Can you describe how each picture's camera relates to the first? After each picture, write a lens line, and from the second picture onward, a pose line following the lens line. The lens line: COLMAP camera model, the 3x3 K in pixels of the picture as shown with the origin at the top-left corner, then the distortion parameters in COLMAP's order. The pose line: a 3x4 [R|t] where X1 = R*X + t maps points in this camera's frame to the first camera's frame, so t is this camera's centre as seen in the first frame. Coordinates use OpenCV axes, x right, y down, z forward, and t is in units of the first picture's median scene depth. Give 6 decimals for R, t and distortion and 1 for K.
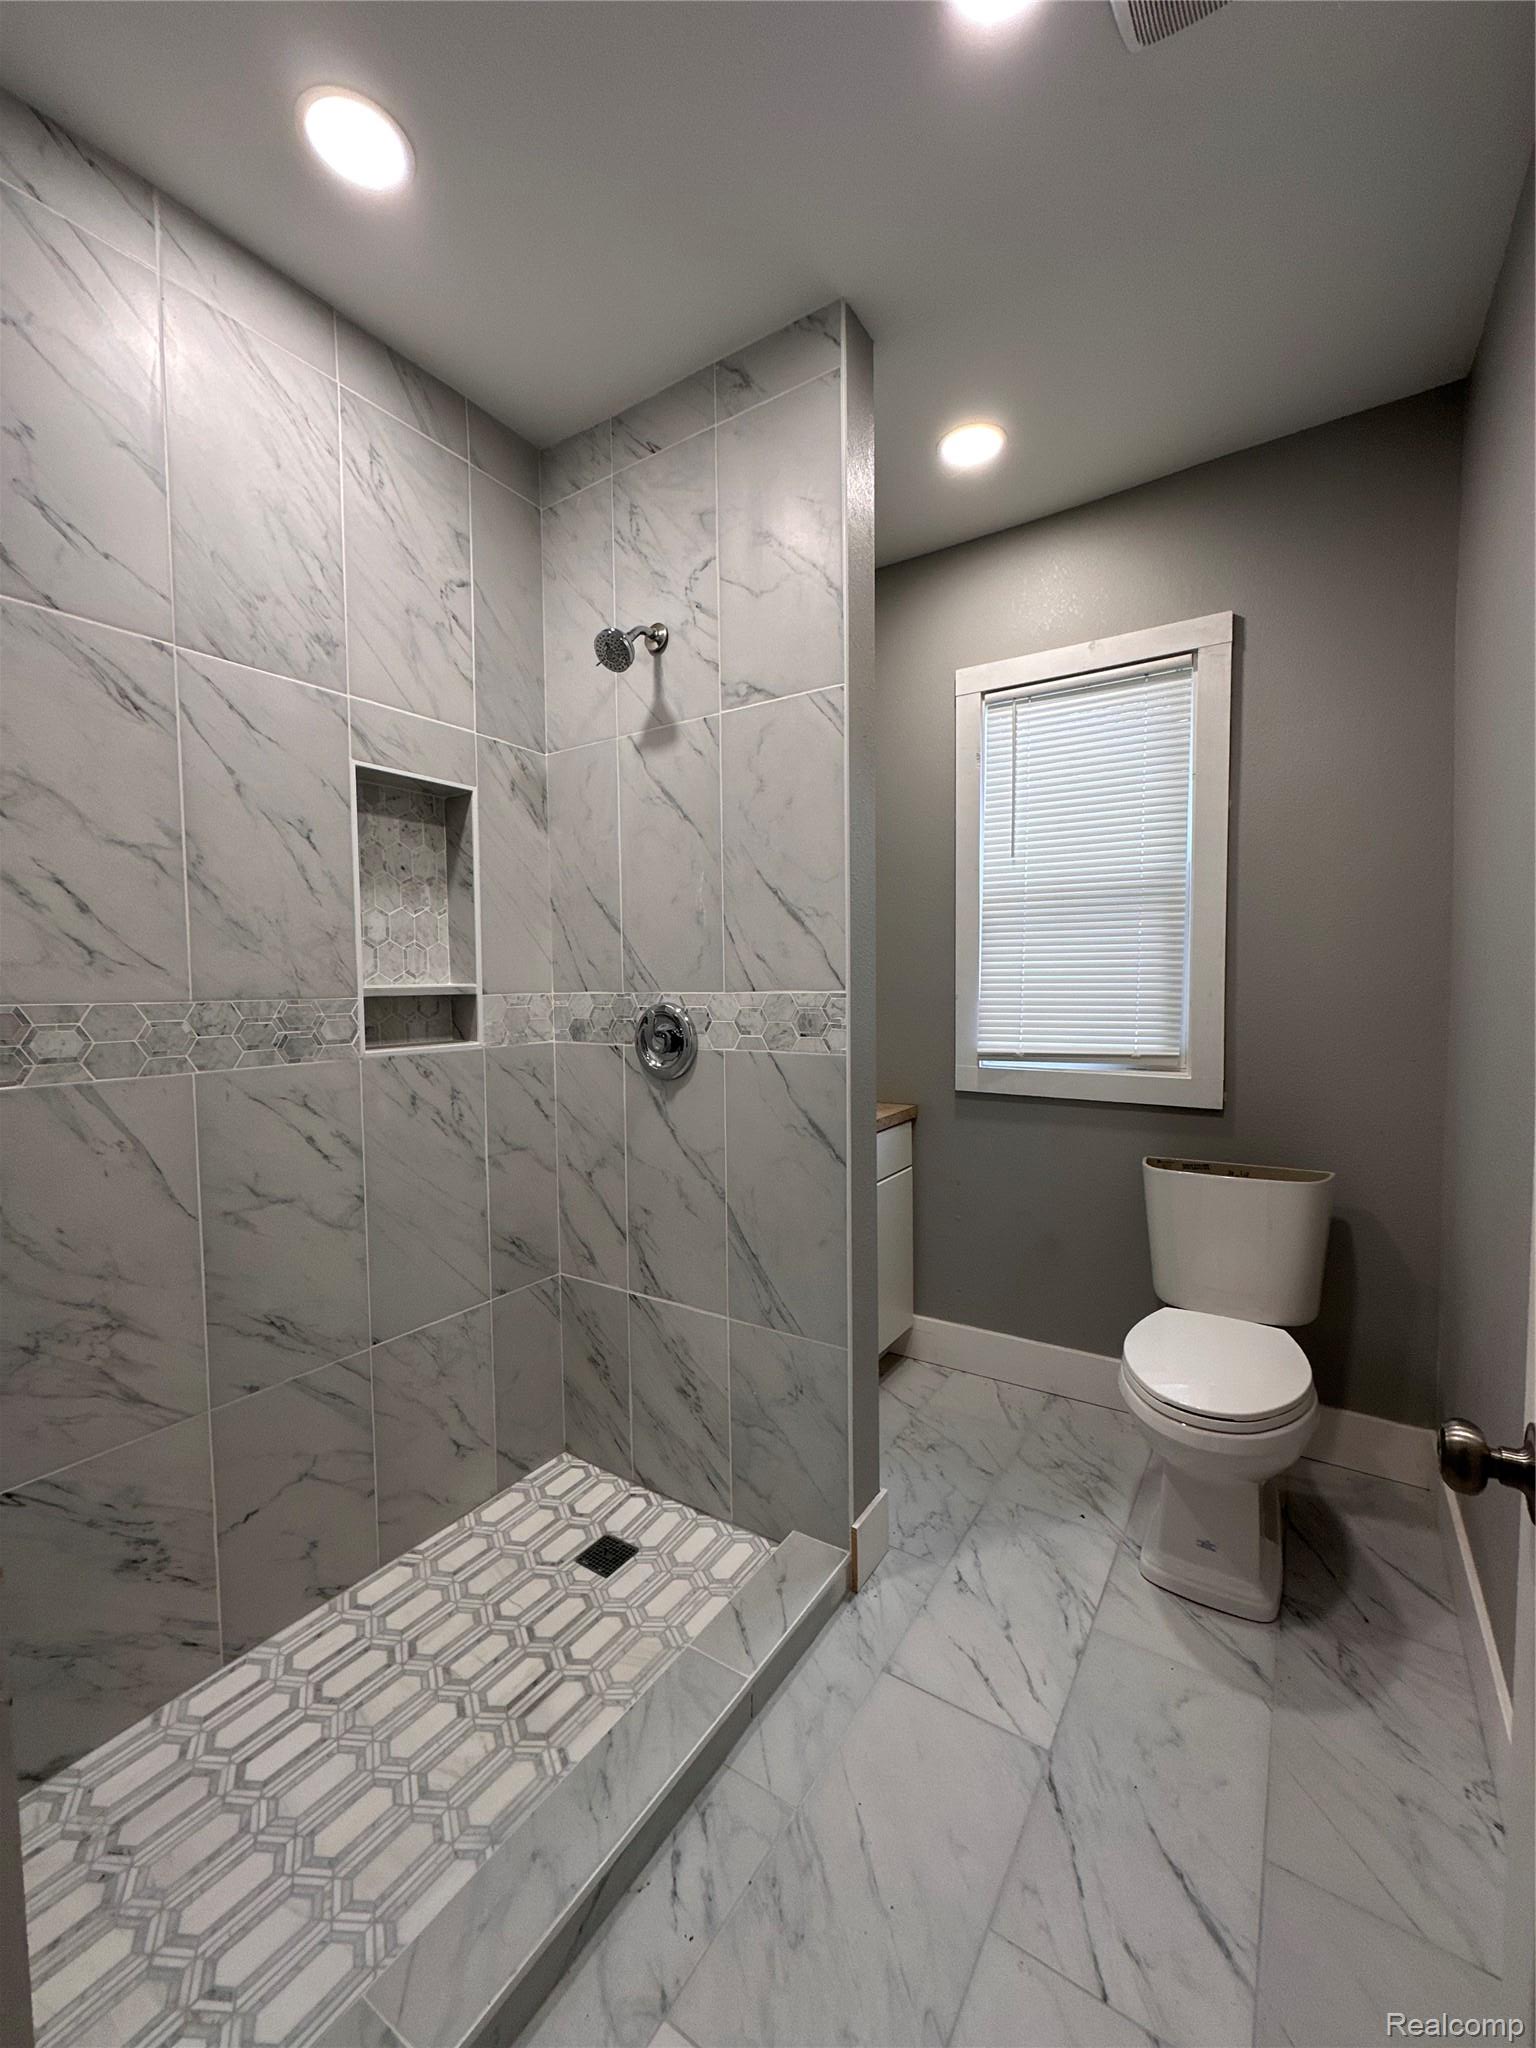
lens RADIAL K [[821.9, 0, 769.7], [0, 821.9, 1025.7], [0, 0, 1]] dist [-0.006164, 0.001507]
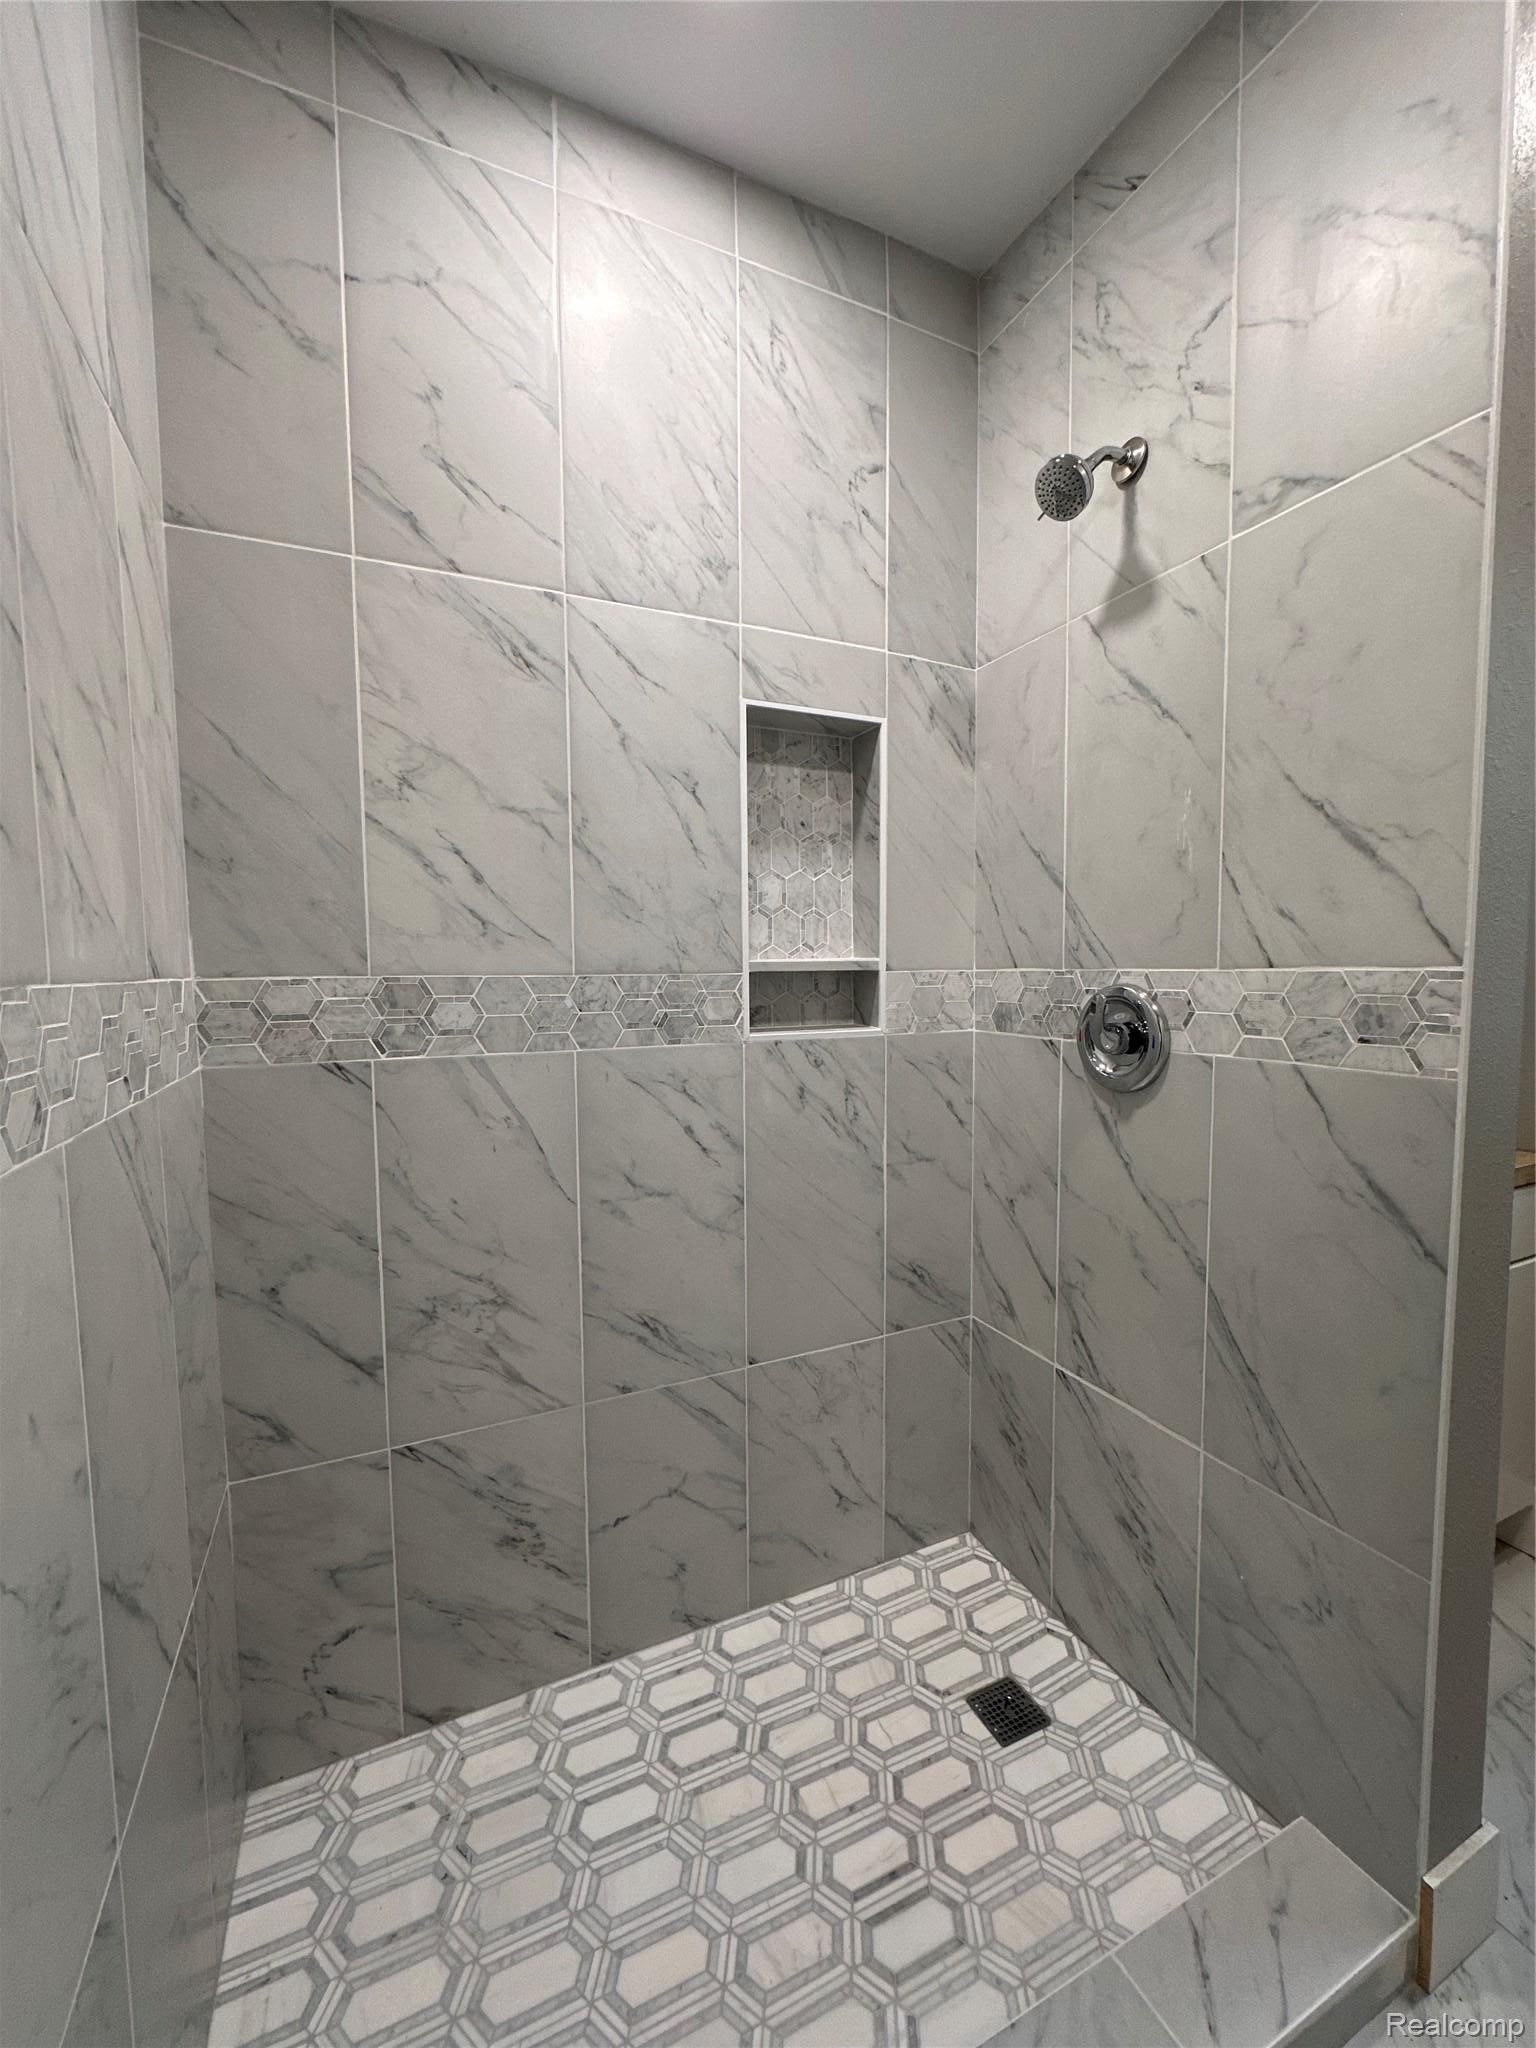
lens RADIAL K [[821.9, 0, 762.8], [0, 821.9, 1023.9], [0, 0, 1]] dist [-0.006164, 0.001507]
pose [[0.848311, 0.039960, -0.527988, -0.017136], [-0.028831, 0.999155, 0.029297, -0.005863], [0.528712, -0.009631, 0.848747, 0.264759]]
